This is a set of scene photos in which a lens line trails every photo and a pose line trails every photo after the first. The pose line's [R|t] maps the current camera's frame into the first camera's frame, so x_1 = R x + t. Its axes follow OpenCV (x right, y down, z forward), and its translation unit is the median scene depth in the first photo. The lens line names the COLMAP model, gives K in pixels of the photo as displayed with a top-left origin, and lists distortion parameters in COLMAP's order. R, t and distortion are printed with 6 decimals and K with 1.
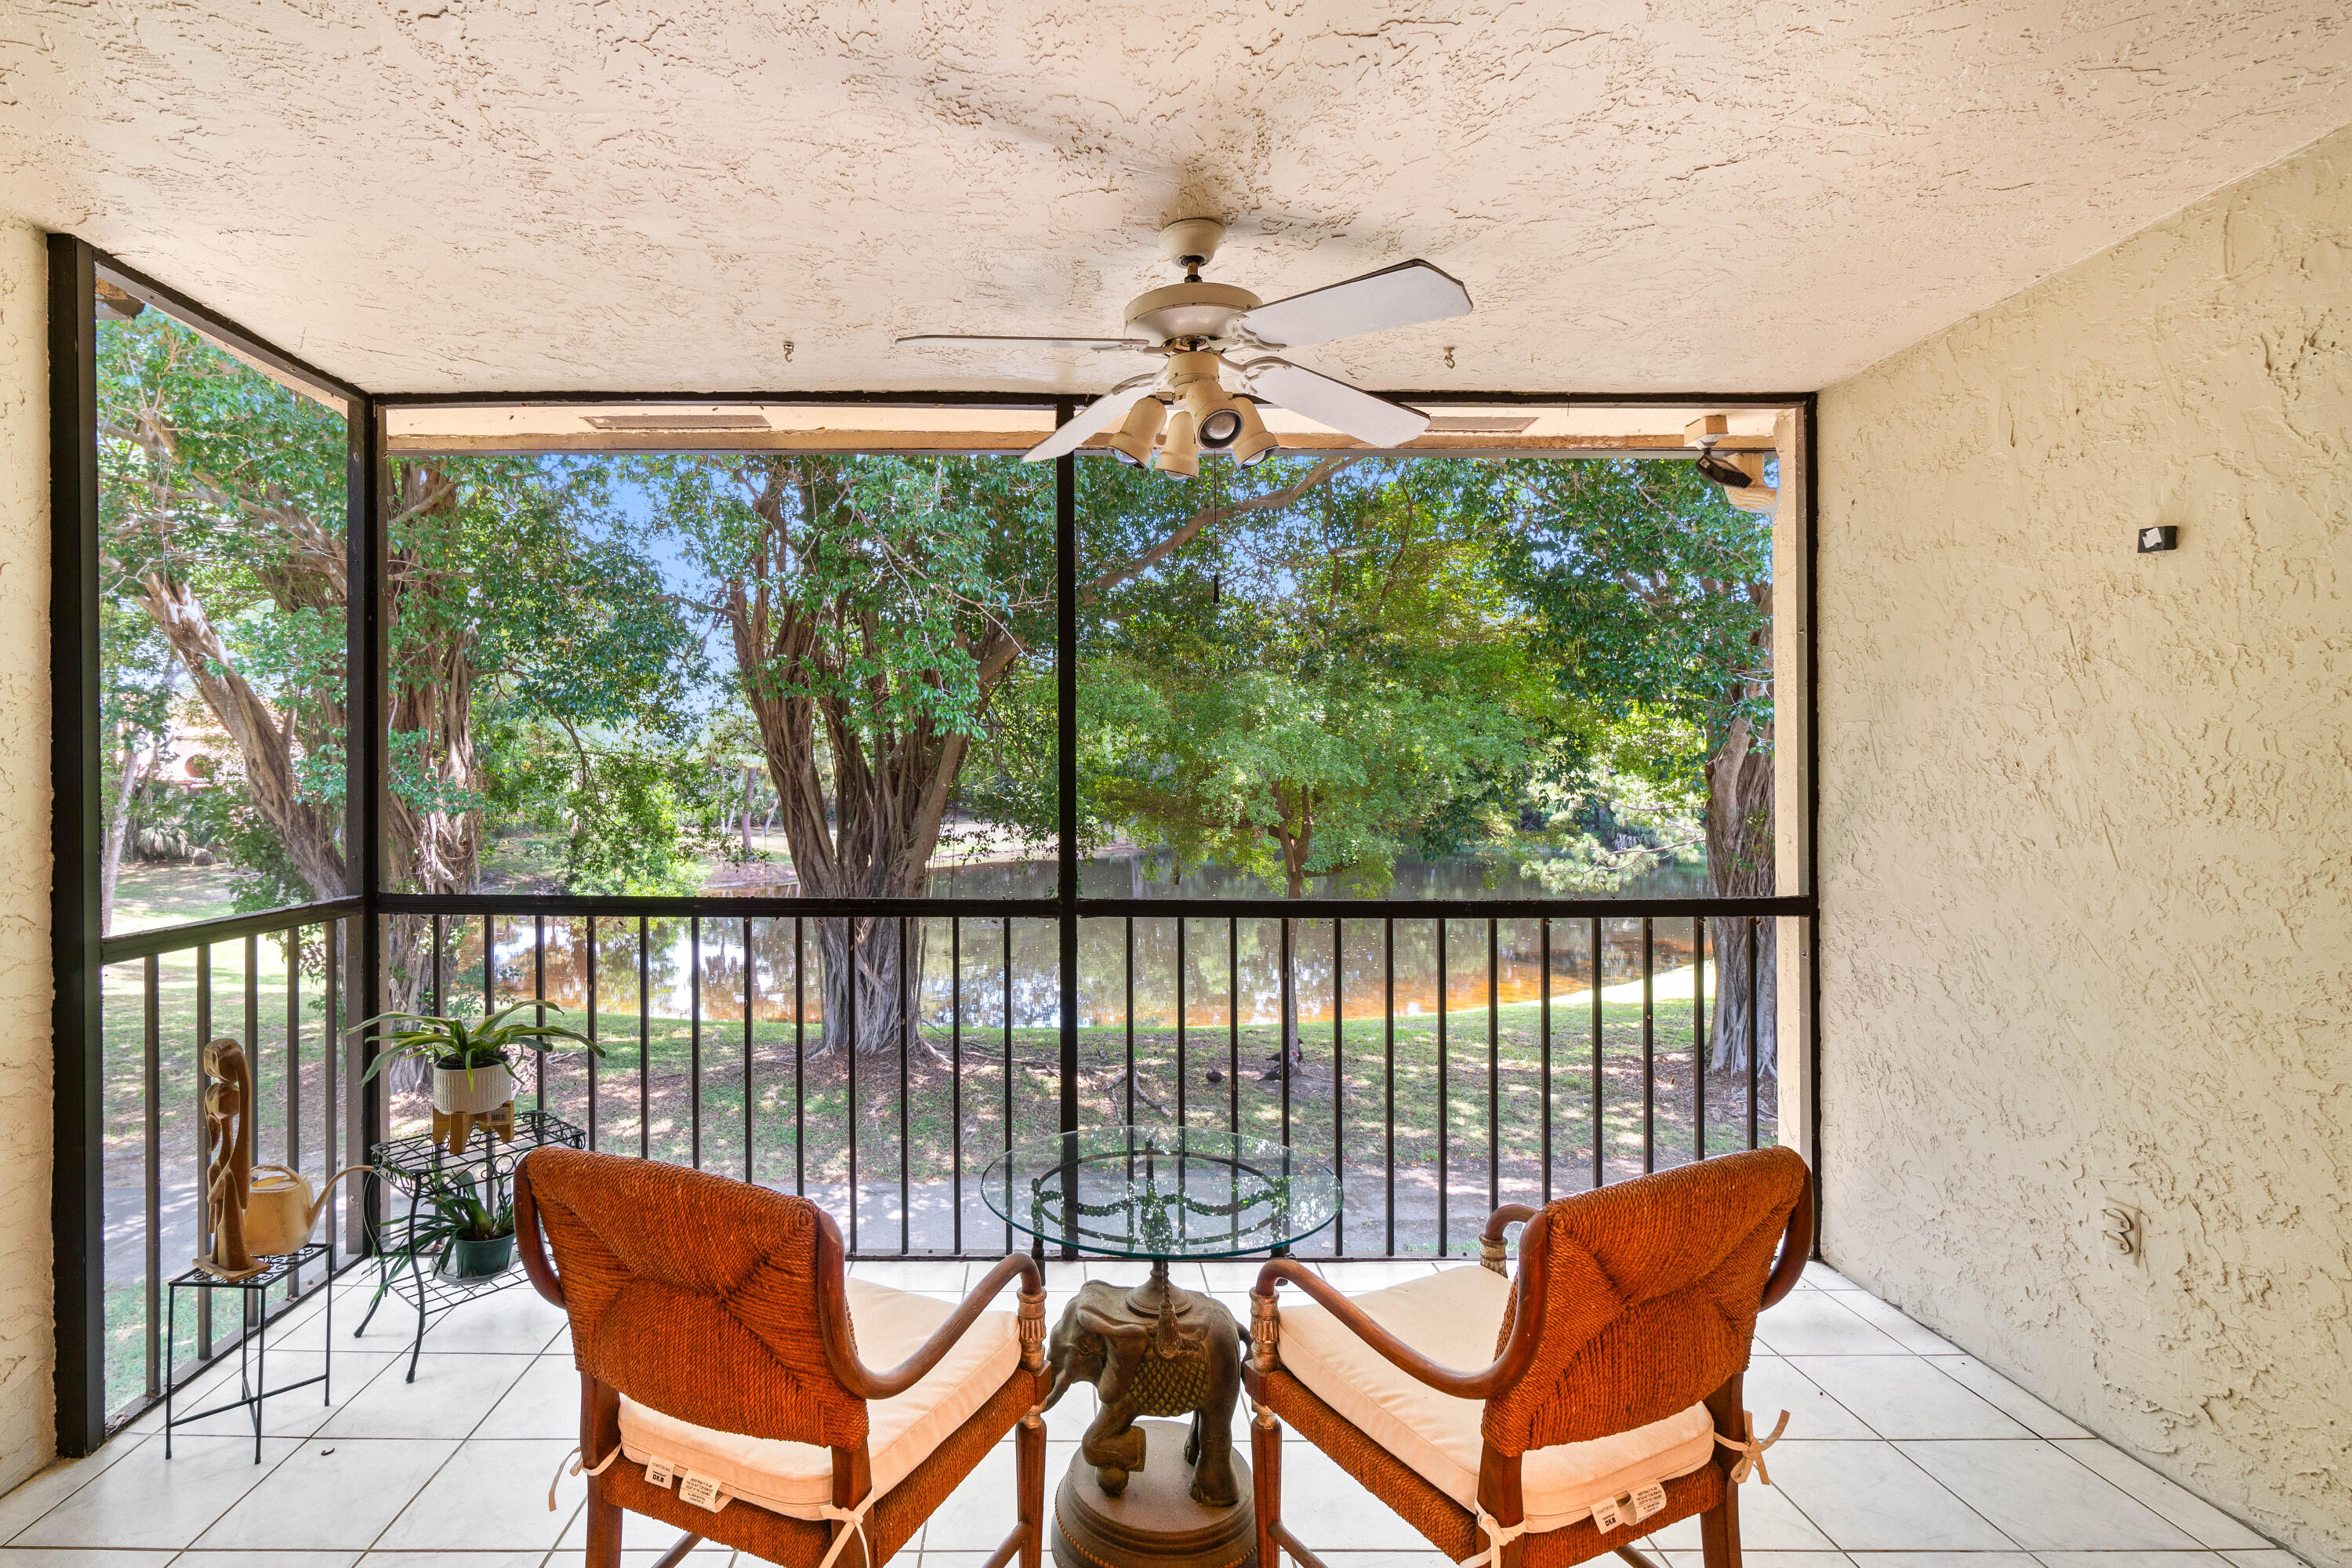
lens RADIAL K [[1029.0, 0, 1166.4], [0, 1029.0, 770.9], [0, 0, 1]] dist [0.018589, 0.000151]
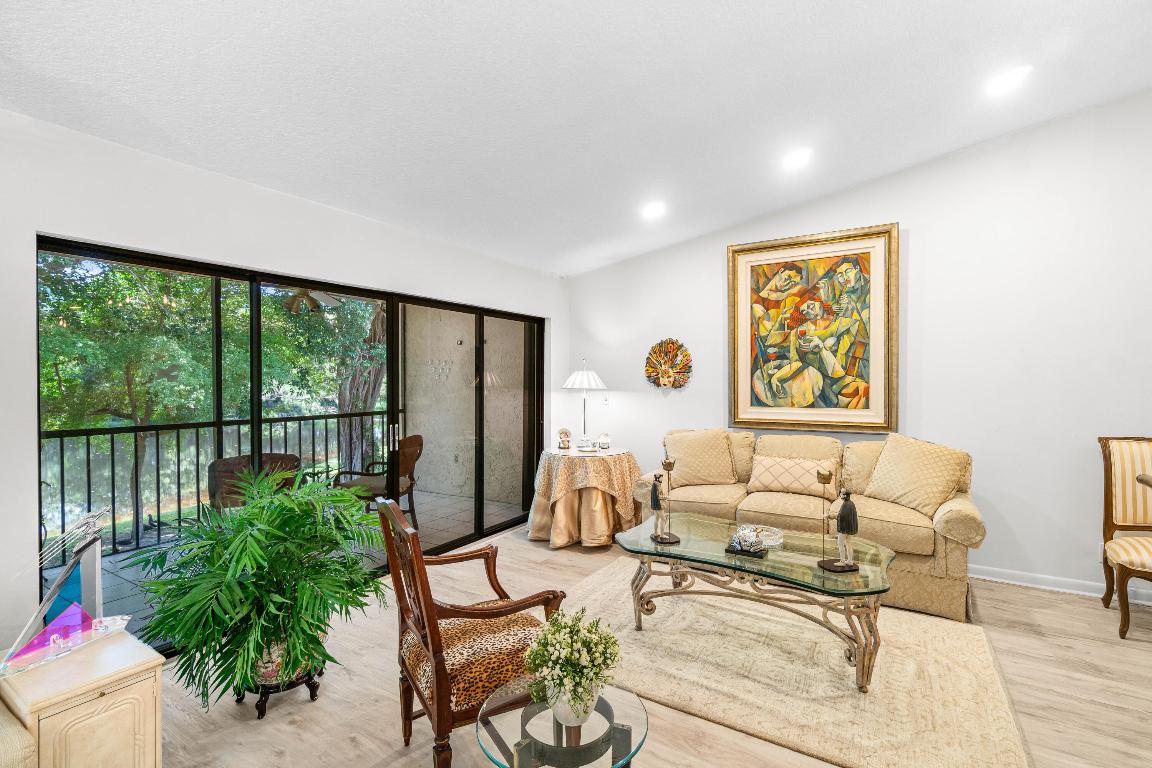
lens RADIAL K [[504.0, 0, 577.2], [0, 504.0, 382.0], [0, 0, 1]] dist [0.018589, 0.000151]
pose [[0.554312, -0.005668, 0.832290, -1.107874], [0.001723, 0.999982, 0.005662, -0.009613], [-0.832307, -0.001705, 0.554312, -1.184851]]
